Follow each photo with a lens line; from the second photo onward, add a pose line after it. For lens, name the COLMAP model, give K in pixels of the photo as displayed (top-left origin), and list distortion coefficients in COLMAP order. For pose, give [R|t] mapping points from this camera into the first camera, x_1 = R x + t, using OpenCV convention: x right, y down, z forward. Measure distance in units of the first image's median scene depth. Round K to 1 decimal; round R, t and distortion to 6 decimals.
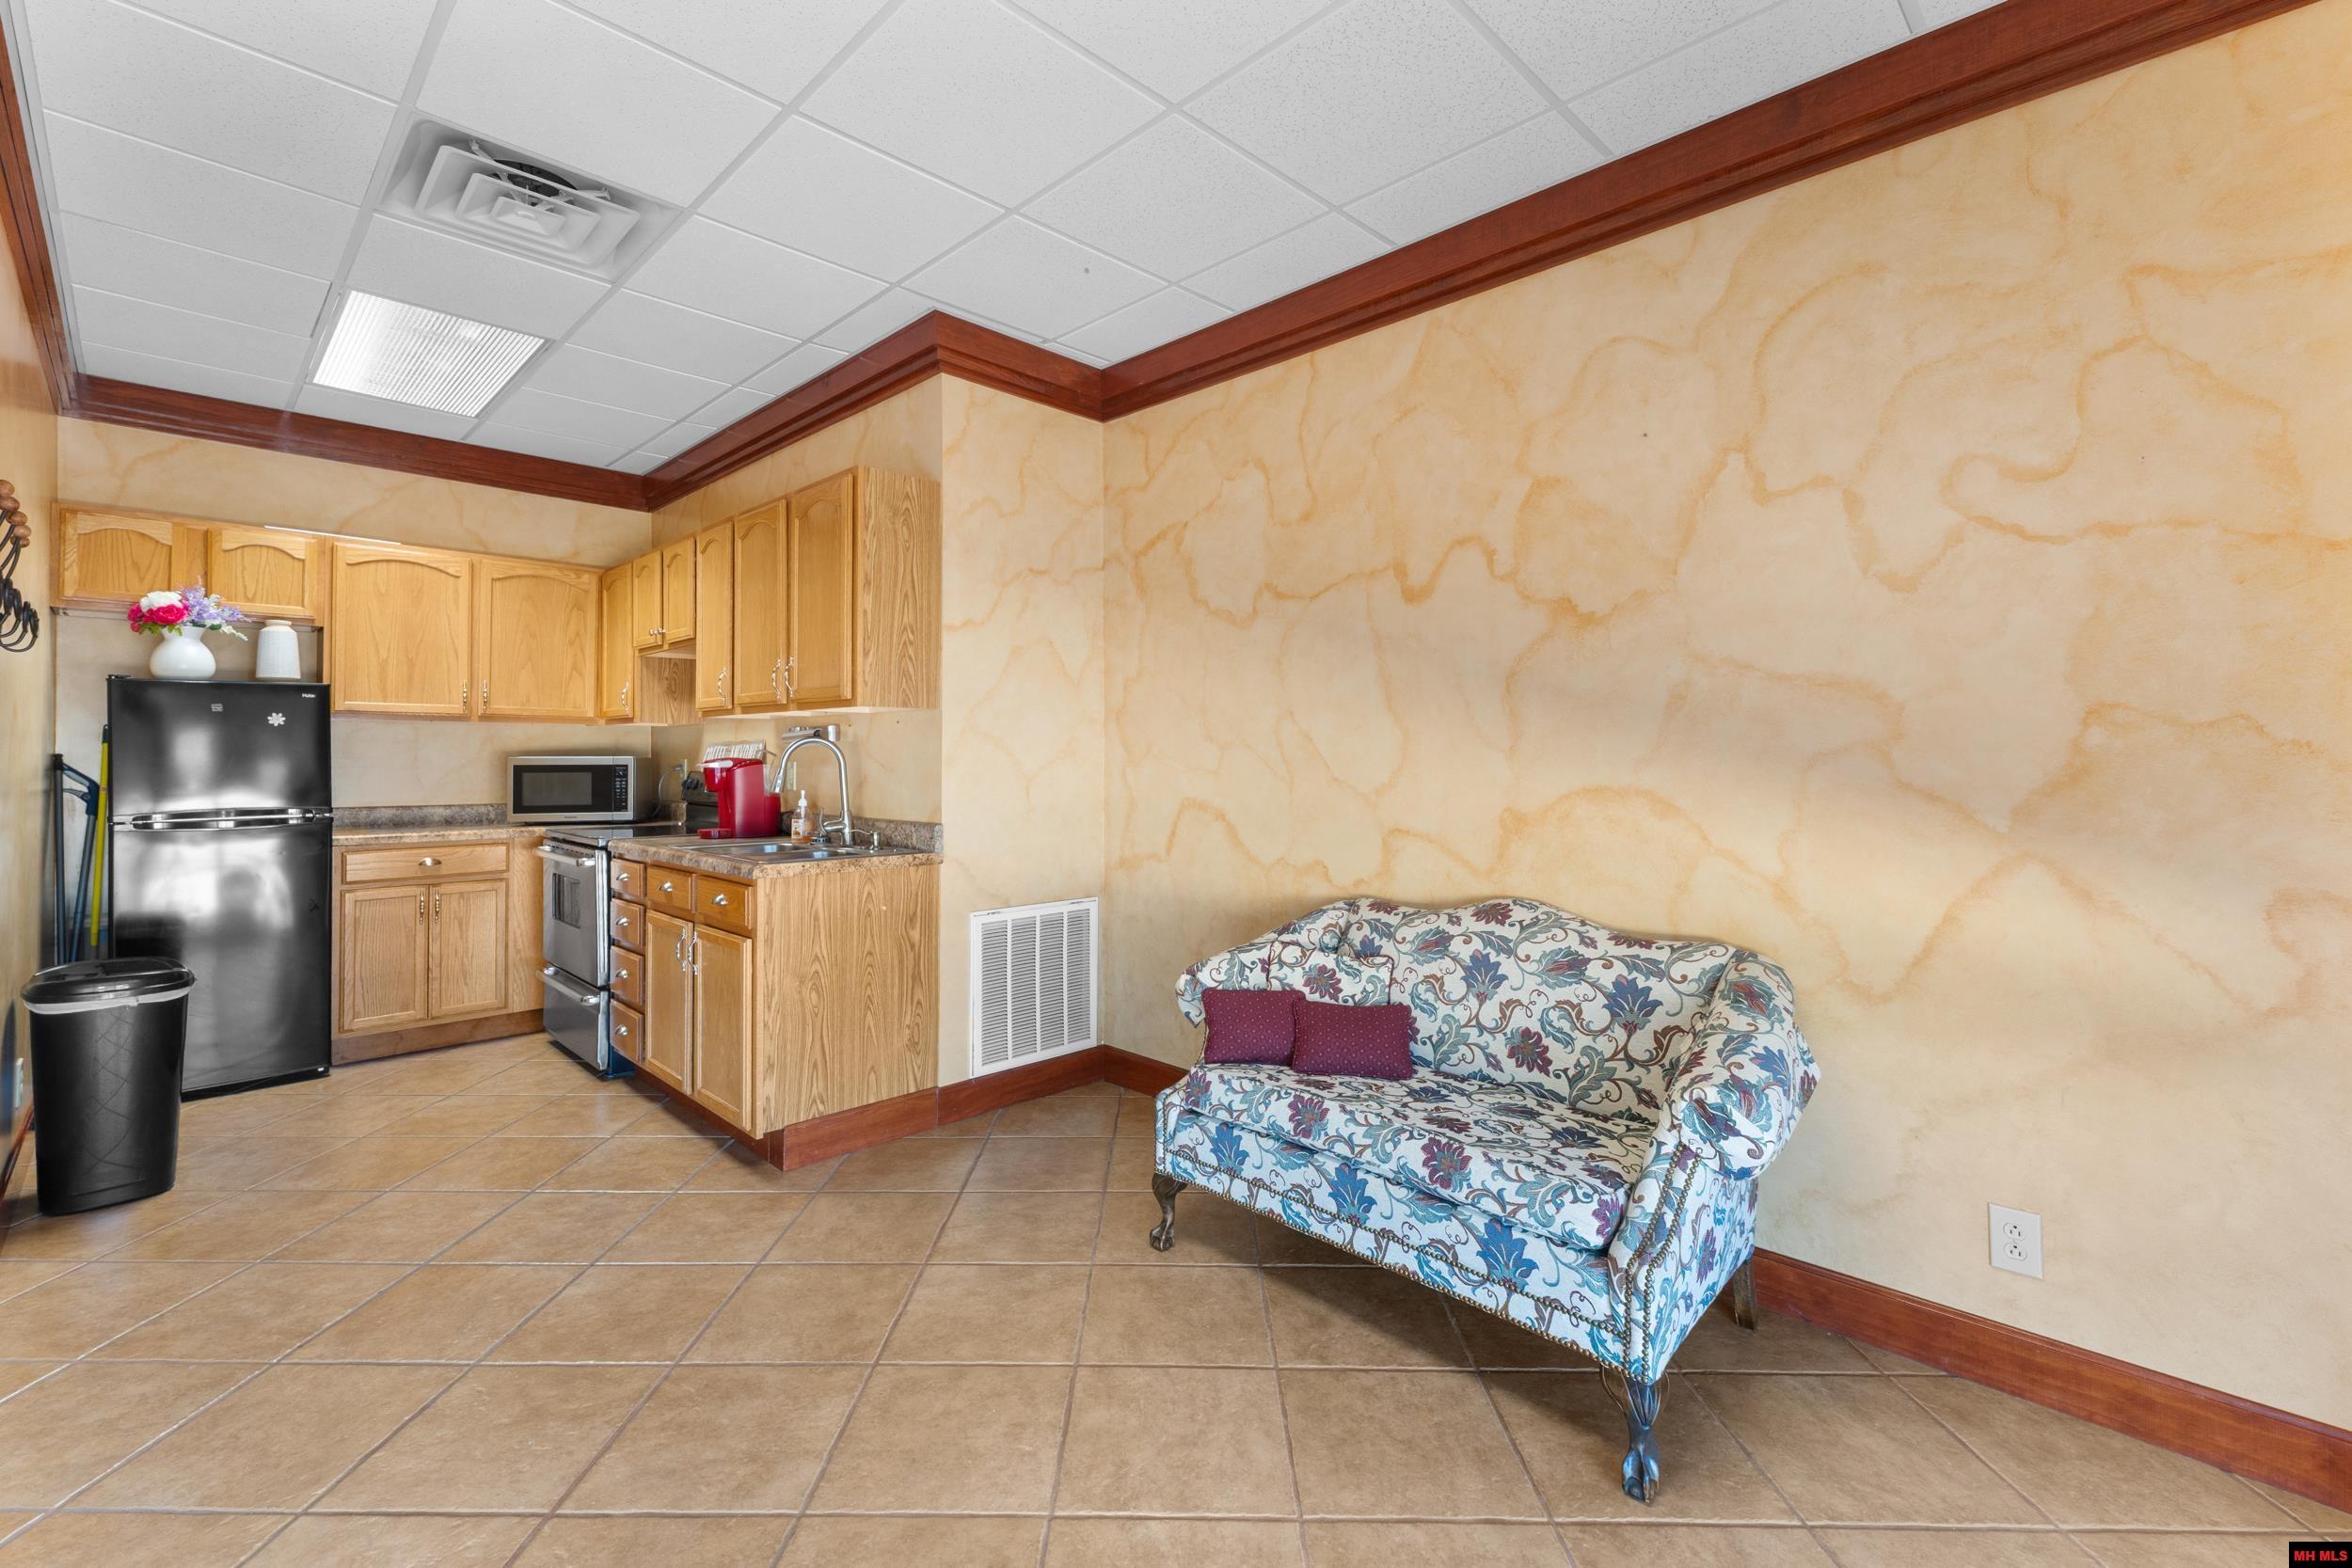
lens RADIAL K [[1008.7, 0, 1171.7], [0, 1008.7, 747.4], [0, 0, 1]] dist [0.008075, 0.000137]
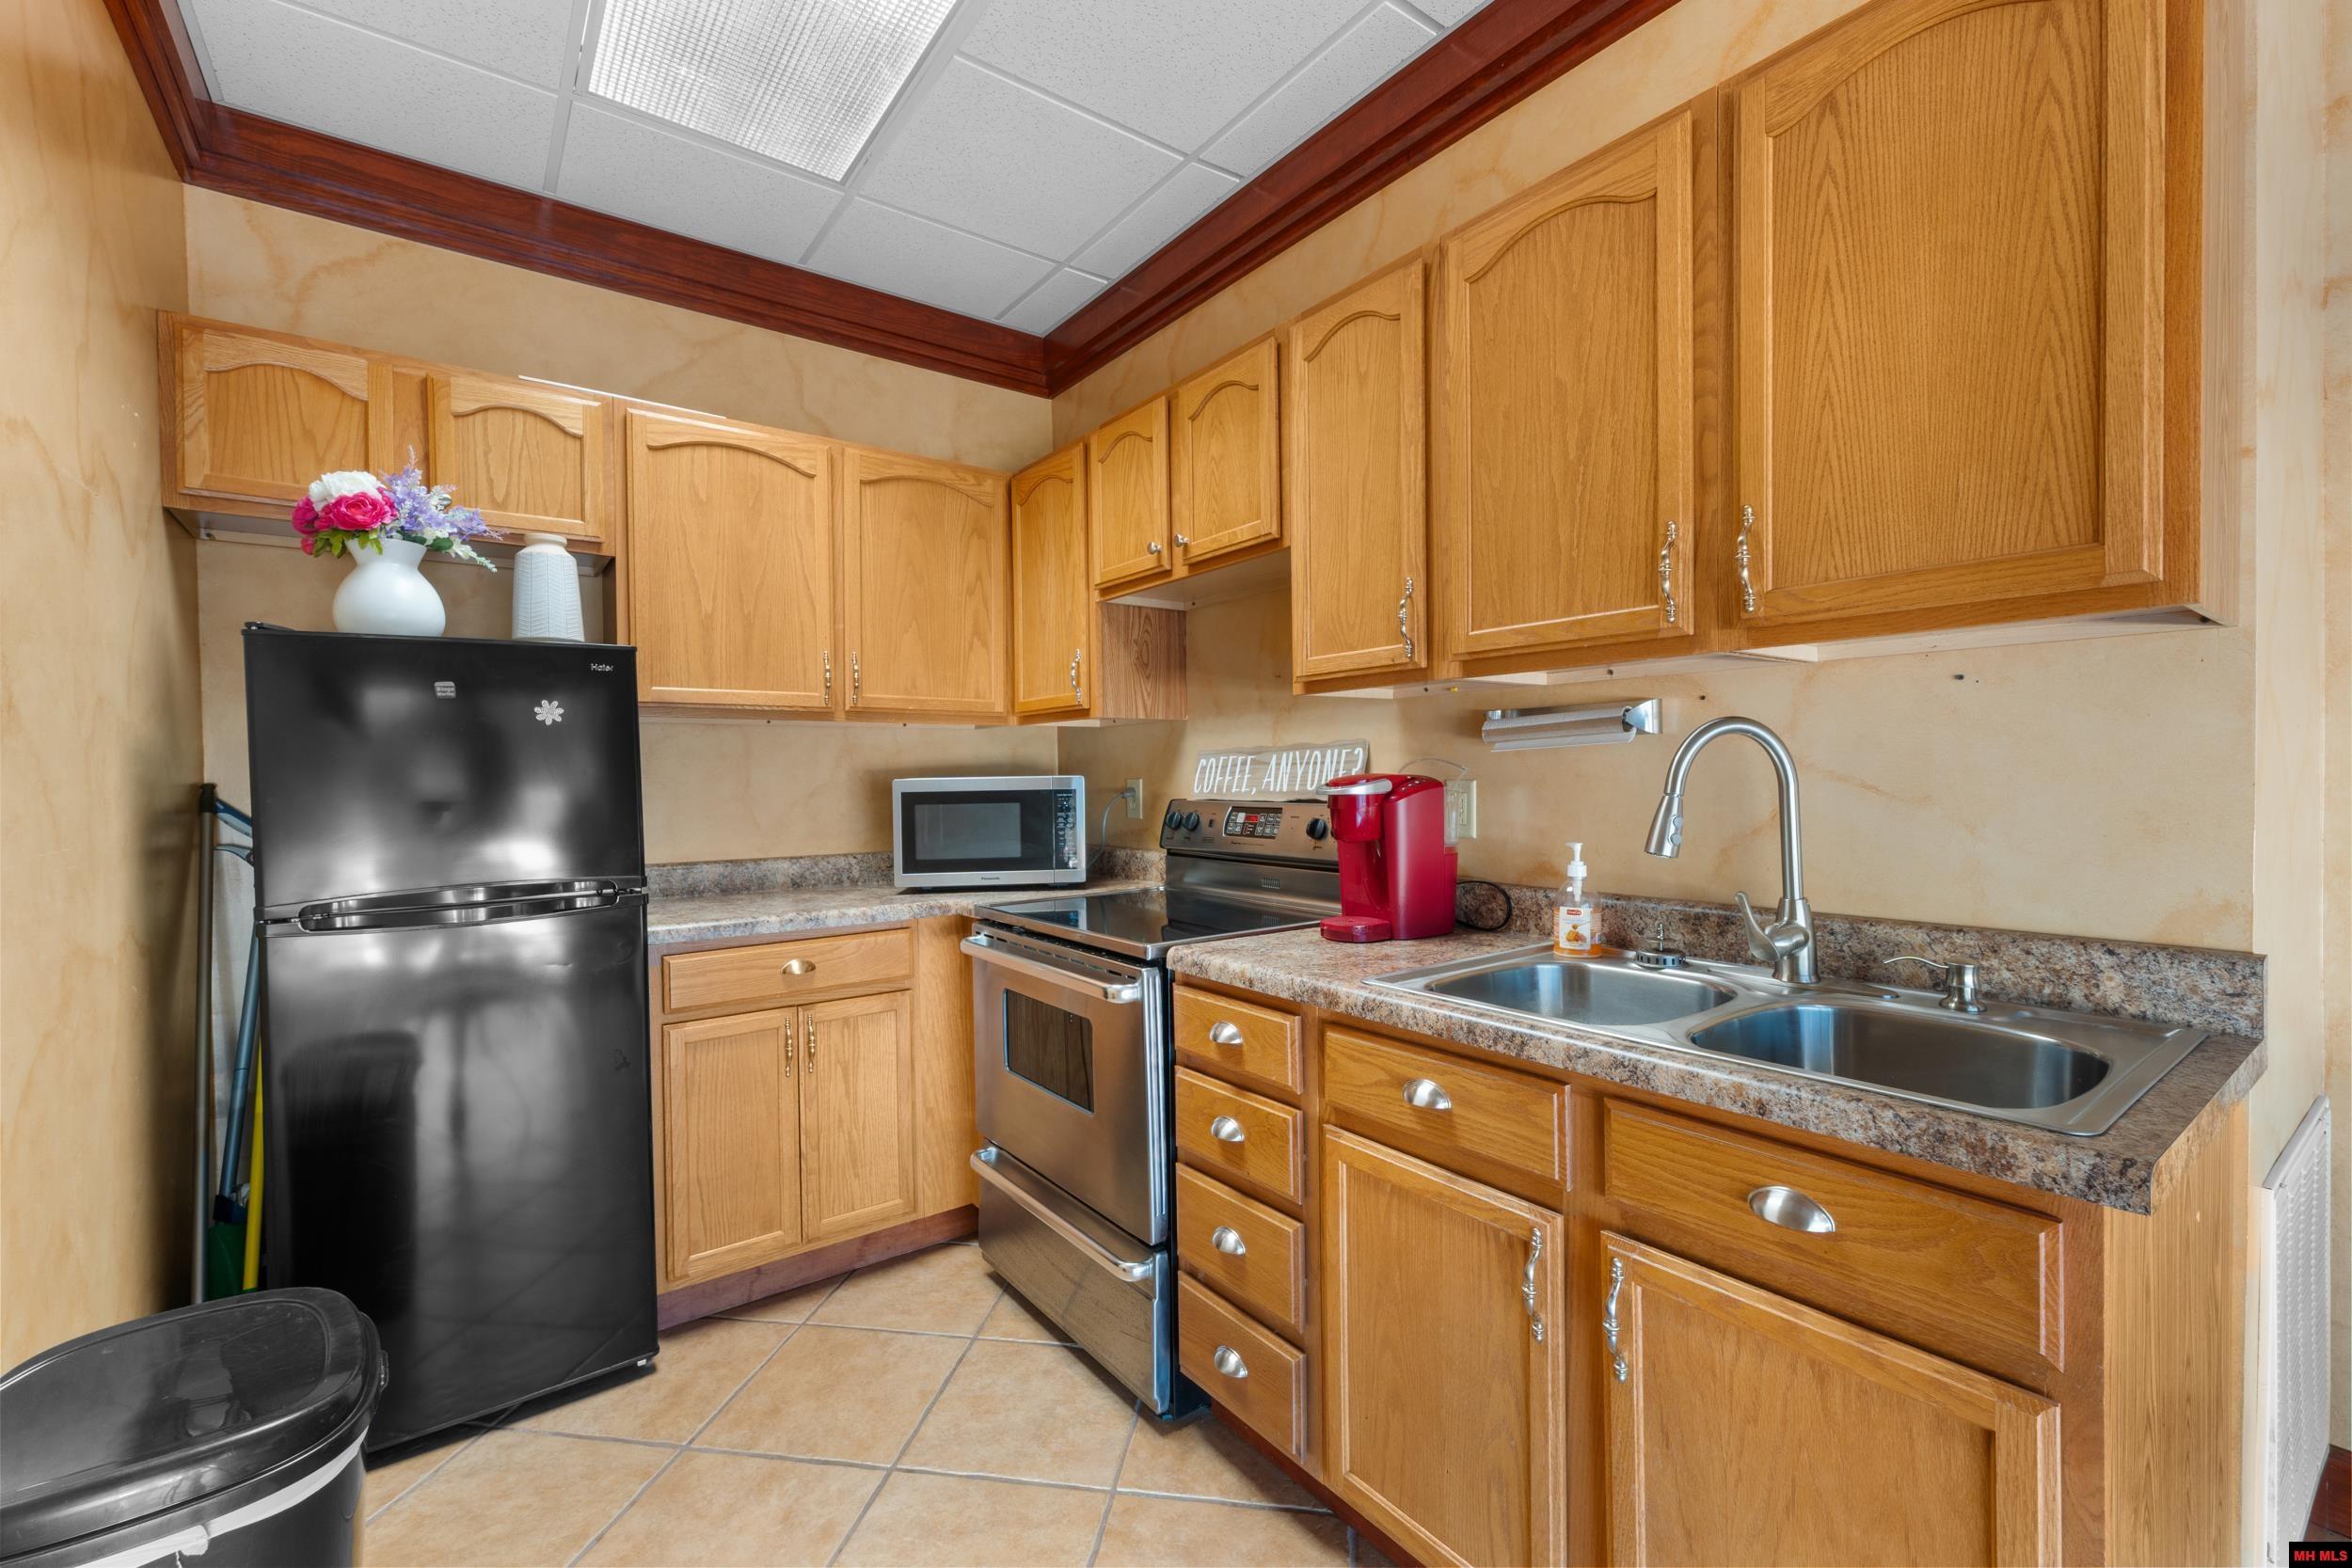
lens RADIAL K [[1008.7, 0, 1202.0], [0, 1008.7, 789.6], [0, 0, 1]] dist [0.008075, 0.000137]
pose [[0.989192, -0.012137, -0.146121, -0.425447], [0.015989, 0.999554, 0.025212, 0.003878], [0.145750, -0.027276, 0.988945, 0.478470]]
